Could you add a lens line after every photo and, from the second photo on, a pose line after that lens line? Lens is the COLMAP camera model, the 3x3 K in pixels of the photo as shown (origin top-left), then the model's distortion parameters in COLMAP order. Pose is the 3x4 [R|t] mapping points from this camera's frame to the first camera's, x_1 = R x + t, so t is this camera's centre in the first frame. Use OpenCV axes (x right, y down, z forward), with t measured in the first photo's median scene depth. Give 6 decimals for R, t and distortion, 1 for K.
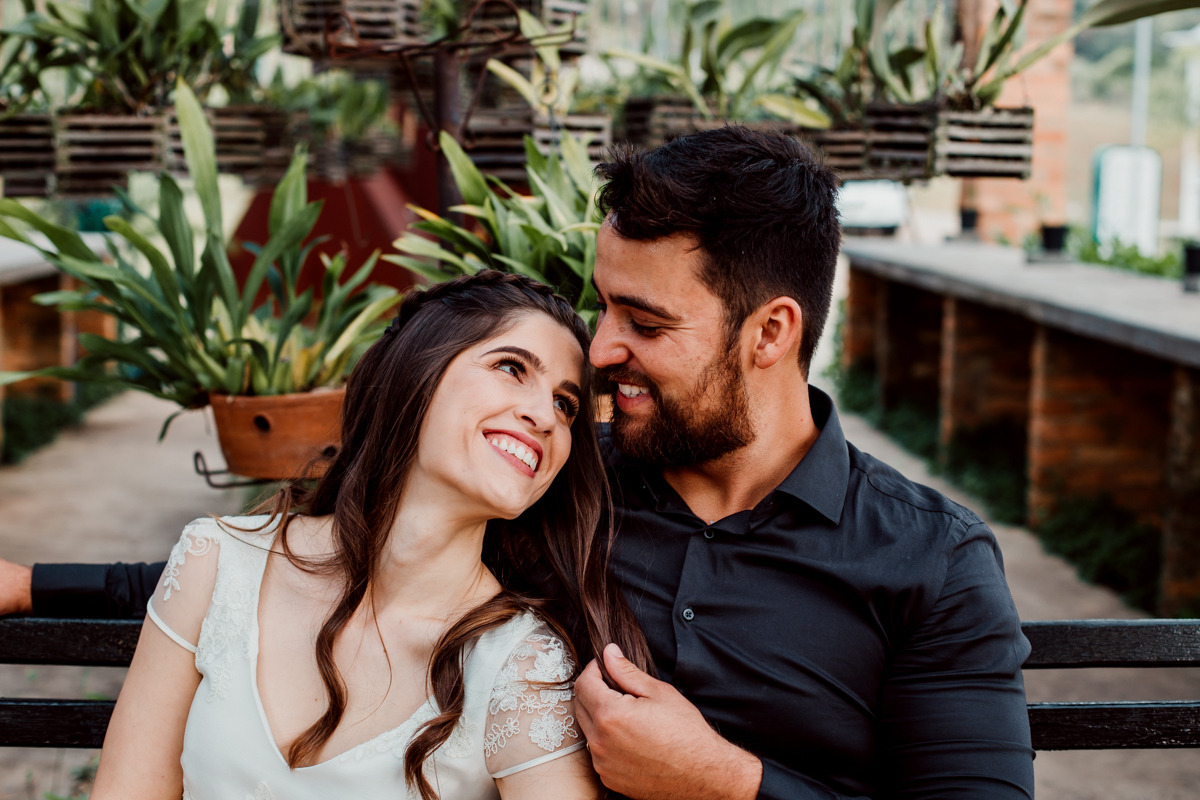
lens RADIAL K [[1743.2, 0, 600.0], [0, 1743.2, 375.4], [0, 0, 1]] dist [-0.106697, 0.078247]
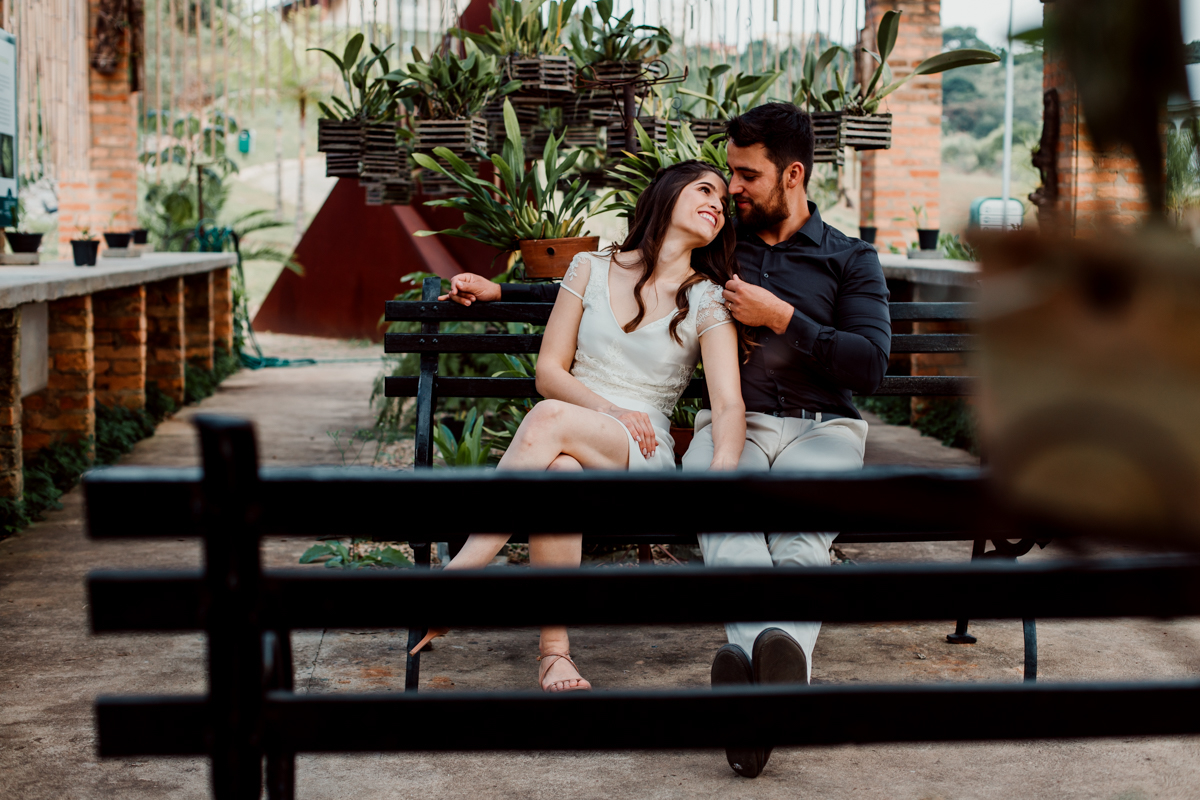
lens RADIAL K [[1743.2, 0, 600.0], [0, 1743.2, 375.4], [0, 0, 1]] dist [-0.106697, 0.078247]
pose [[0.998394, -0.007595, 0.056144, -0.247426], [0.009796, 0.999190, -0.039034, 0.263452], [-0.055802, 0.039521, 0.997659, -1.178019]]
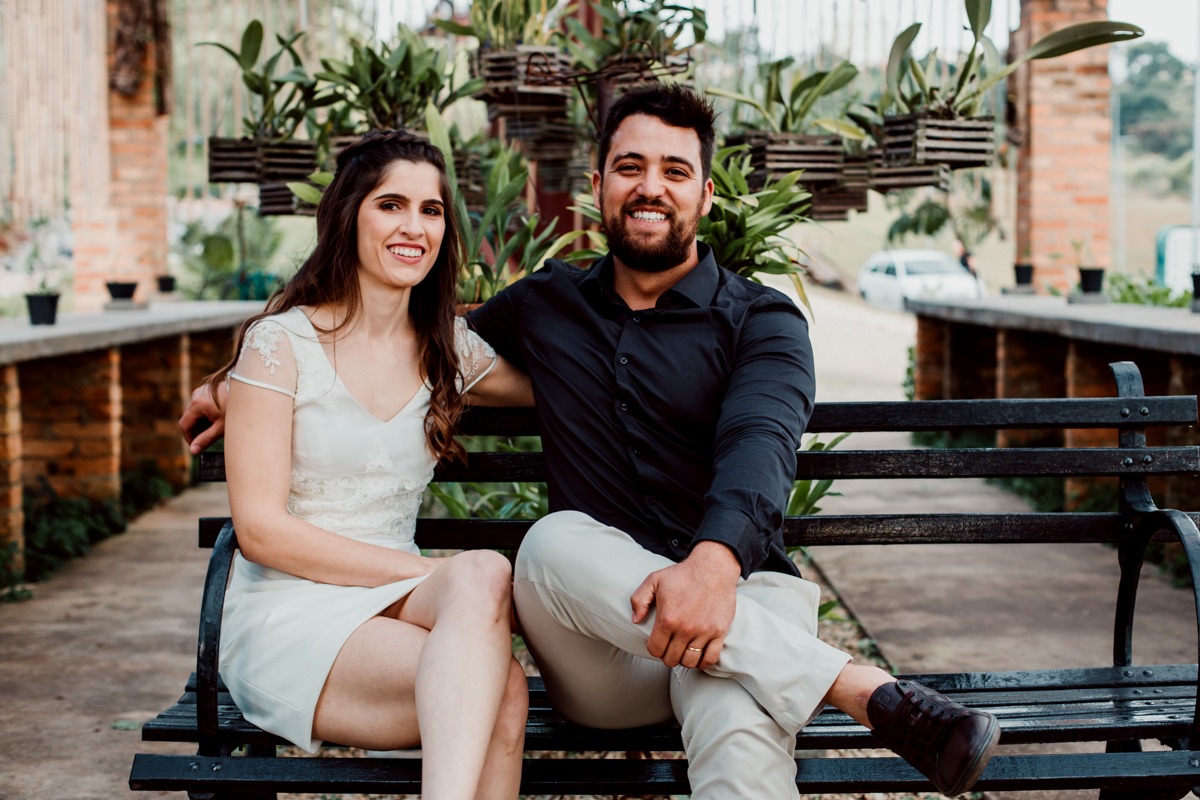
lens RADIAL K [[1774.7, 0, 671.0], [0, 1774.7, 399.7], [0, 0, 1]] dist [-0.116386, 0.082046]
pose [[0.999880, -0.011763, -0.010058, -0.016713], [0.011304, 0.998944, -0.044539, 0.160418], [0.010571, 0.044420, 0.998957, -0.533496]]
